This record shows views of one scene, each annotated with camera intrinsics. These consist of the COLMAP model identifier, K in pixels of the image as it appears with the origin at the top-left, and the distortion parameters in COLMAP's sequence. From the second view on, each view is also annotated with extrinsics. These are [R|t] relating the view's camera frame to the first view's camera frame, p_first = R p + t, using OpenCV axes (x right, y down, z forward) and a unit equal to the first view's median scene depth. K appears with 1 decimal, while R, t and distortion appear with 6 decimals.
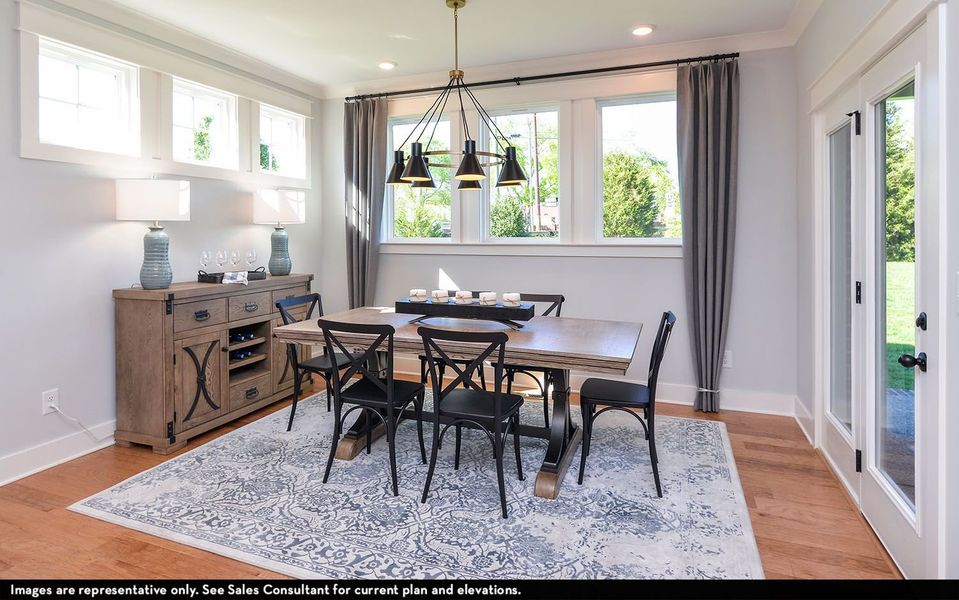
lens RADIAL K [[532.8, 0, 462.0], [0, 532.8, 236.5], [0, 0, 1]] dist [0.000570, -0.000142]
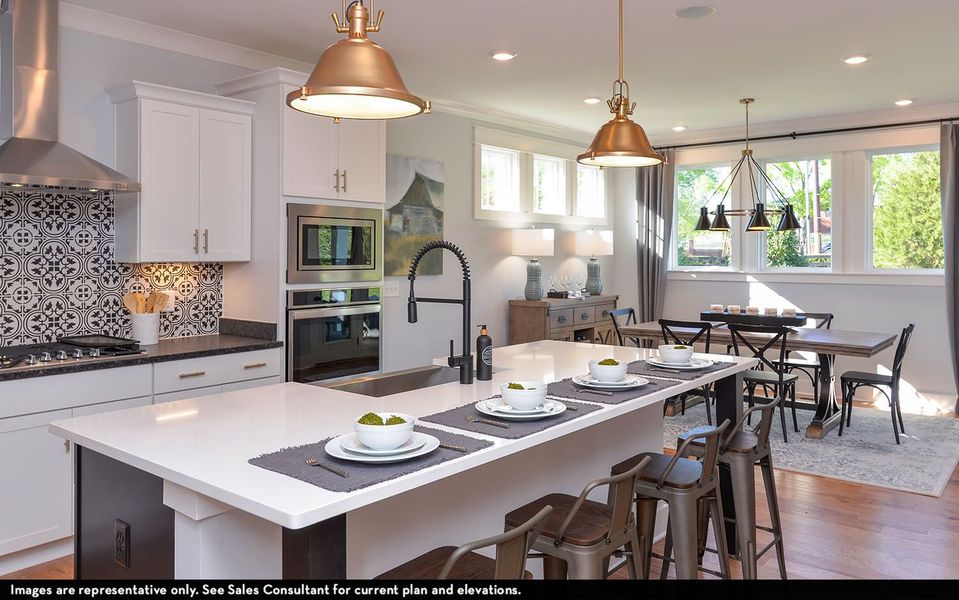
lens RADIAL K [[719.0, 0, 479.0], [0, 719.0, 259.9], [0, 0, 1]] dist [0.011205, -0.001767]
pose [[0.955874, 0.004790, -0.293738, -0.119196], [-0.004475, 0.999988, 0.001743, -0.018646], [0.293743, -0.000352, 0.955884, -0.957665]]
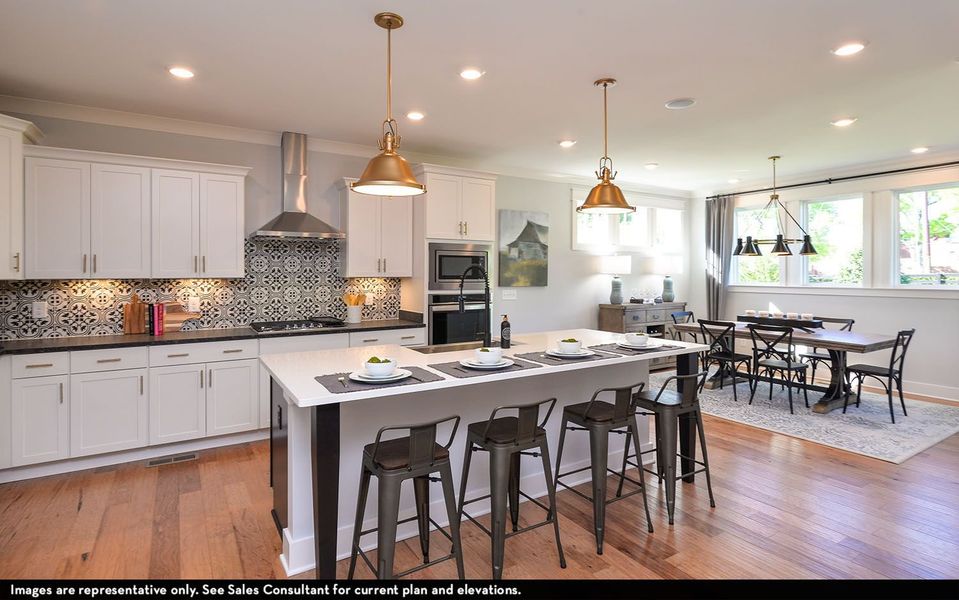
lens RADIAL K [[482.1, 0, 479.8], [0, 482.1, 278.1], [0, 0, 1]] dist [0.000652, -0.000442]
pose [[0.809024, 0.006925, -0.587735, 0.140738], [-0.005634, 0.999976, 0.004027, -0.015912], [0.587749, 0.000053, 0.809044, -0.924179]]
